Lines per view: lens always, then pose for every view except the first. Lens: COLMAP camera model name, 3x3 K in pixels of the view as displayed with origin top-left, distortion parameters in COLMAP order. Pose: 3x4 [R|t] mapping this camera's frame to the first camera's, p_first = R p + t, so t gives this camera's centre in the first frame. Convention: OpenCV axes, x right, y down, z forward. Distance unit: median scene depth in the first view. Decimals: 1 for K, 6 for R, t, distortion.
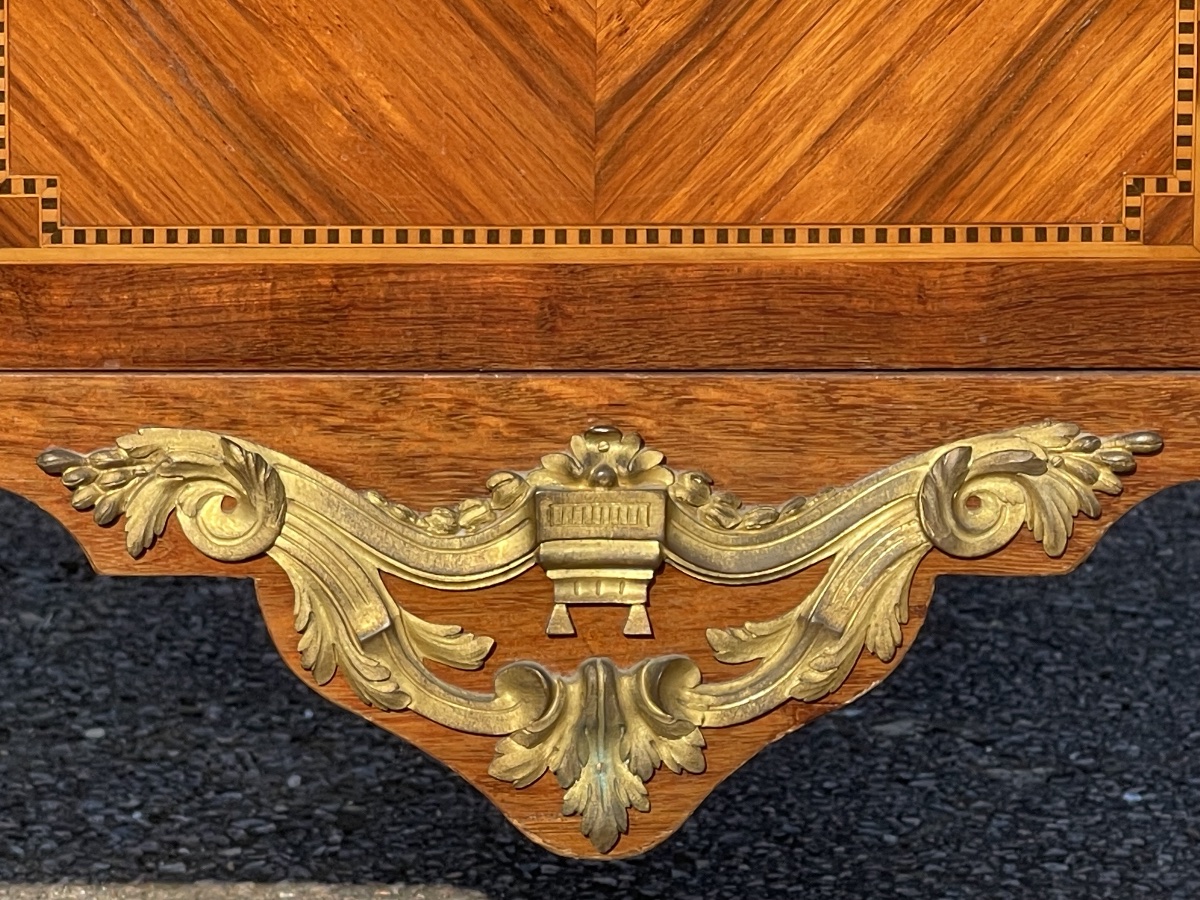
lens RADIAL K [[5697.4, 0, 598.4], [0, 5697.4, 453.5], [0, 0, 1]] dist [0.062655, 0.000000]
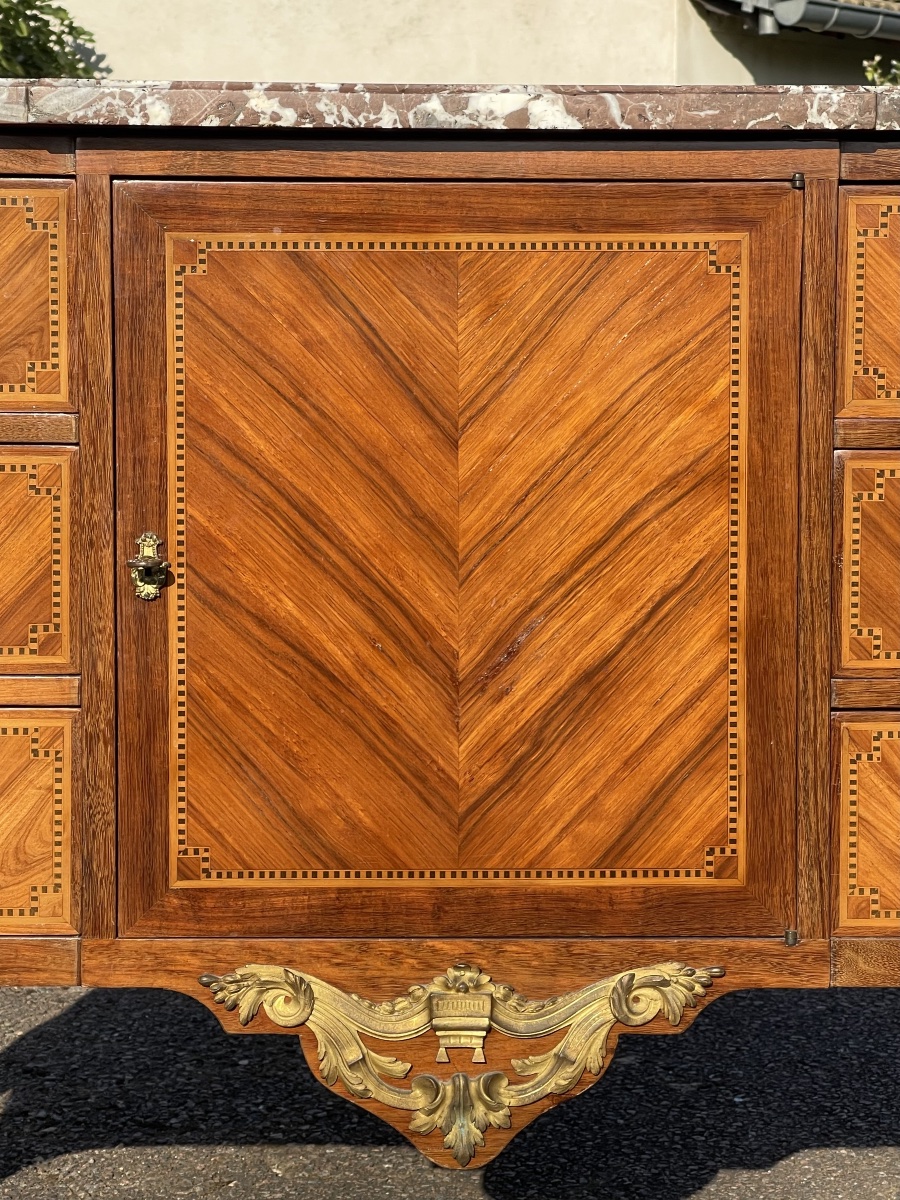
lens RADIAL K [[2768.3, 0, 454.4], [0, 2768.3, 610.1], [0, 0, 1]] dist [0.172485, 0.000000]
pose [[0.999706, -0.000683, -0.024217, 0.023187], [-0.001401, 0.996298, -0.085950, -0.047424], [0.024186, 0.085959, 0.996005, -0.051098]]
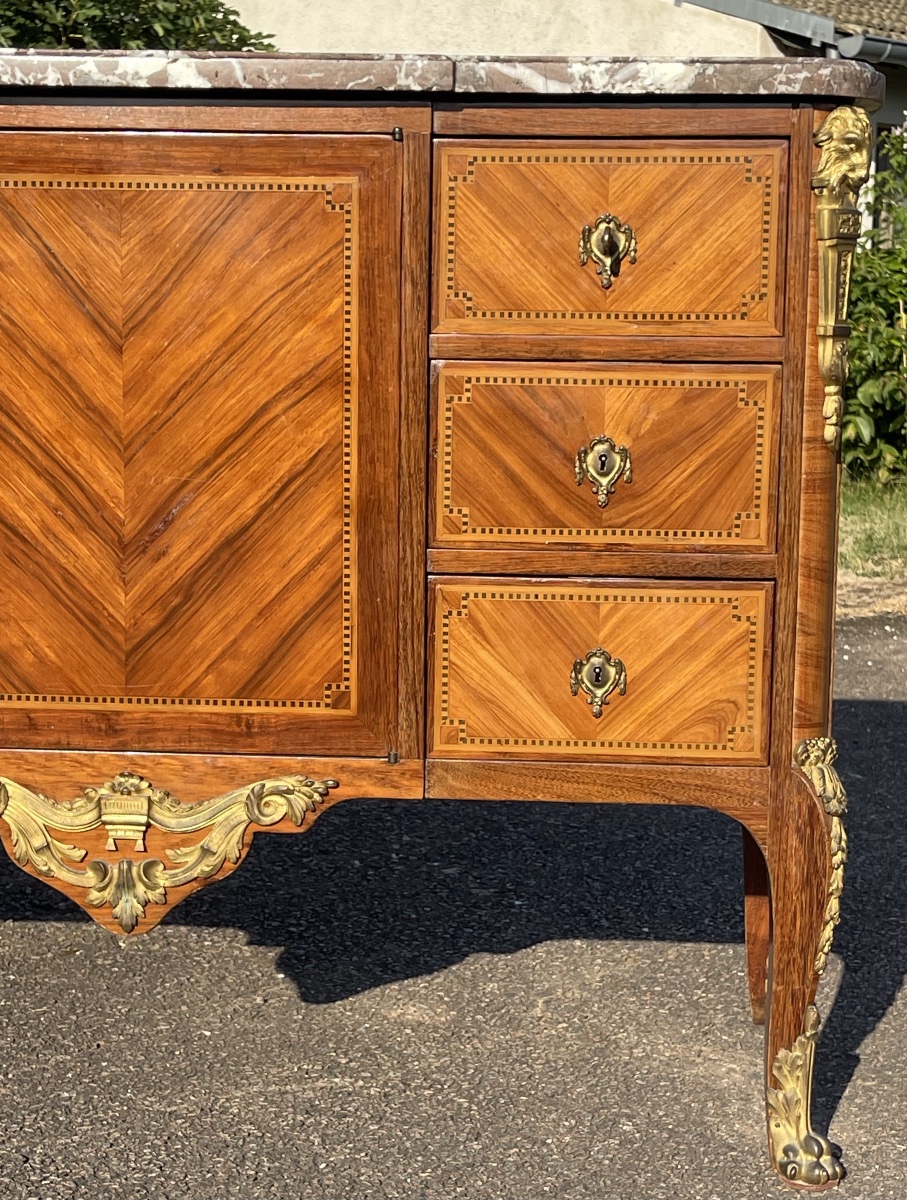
lens RADIAL K [[2206.2, 0, 461.1], [0, 2206.2, 656.3], [0, 0, 1]] dist [0.098087, 0.000000]
pose [[0.994170, 0.024489, -0.105006, 0.262421], [-0.027832, 0.999148, -0.030488, -0.031609], [0.104170, 0.033233, 0.994004, -0.011349]]
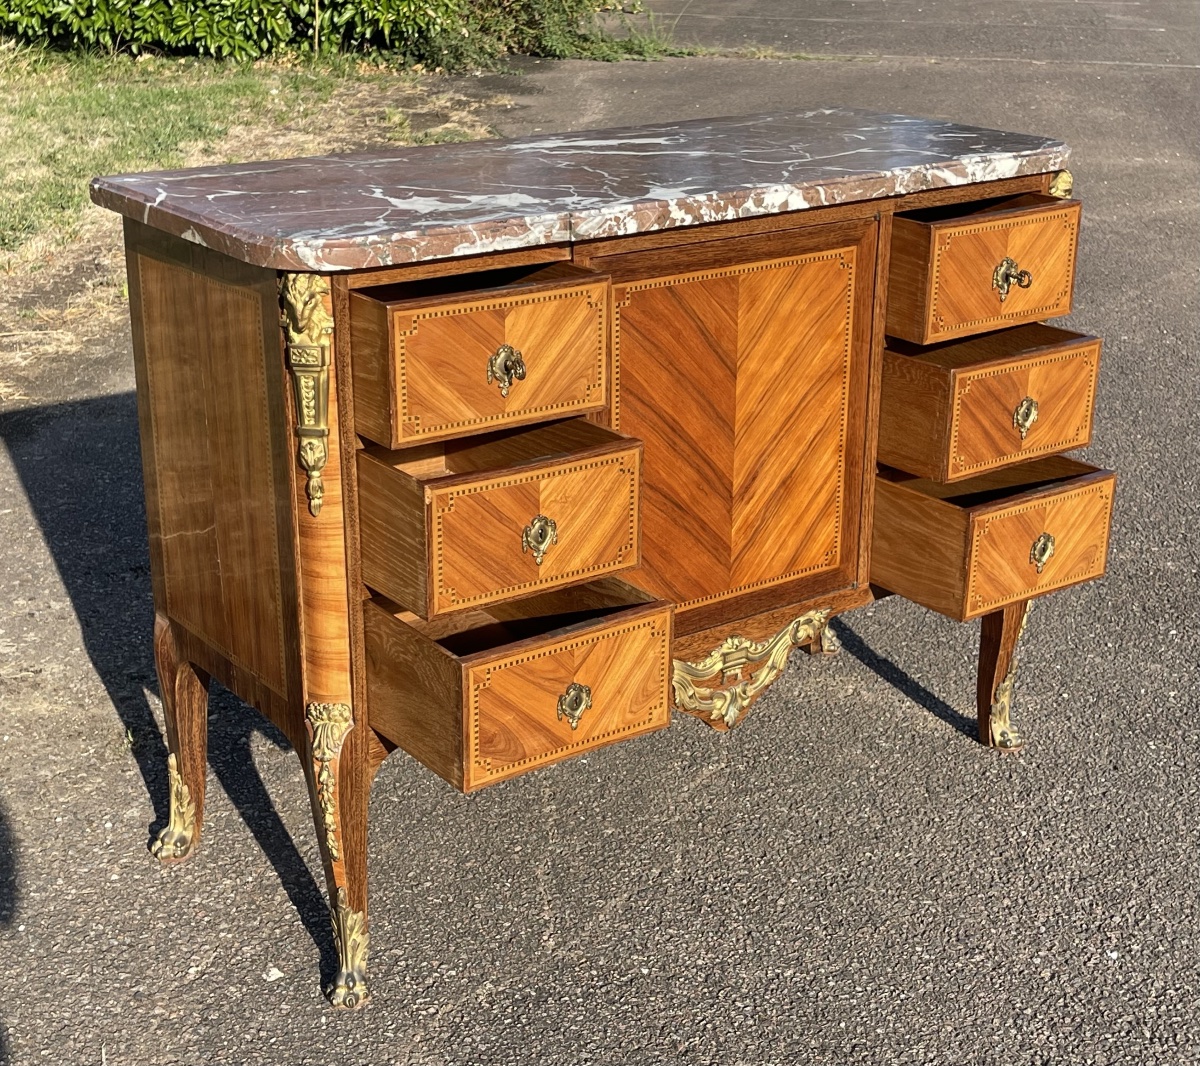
lens RADIAL K [[1792.4, 0, 589.7], [0, 1792.4, 560.5], [0, 0, 1]] dist [0.105288, 0.000000]
pose [[0.834238, -0.200182, 0.513785, -0.751915], [0.088945, 0.968425, 0.232900, -0.373344], [-0.544184, -0.148596, 0.825701, -0.022222]]
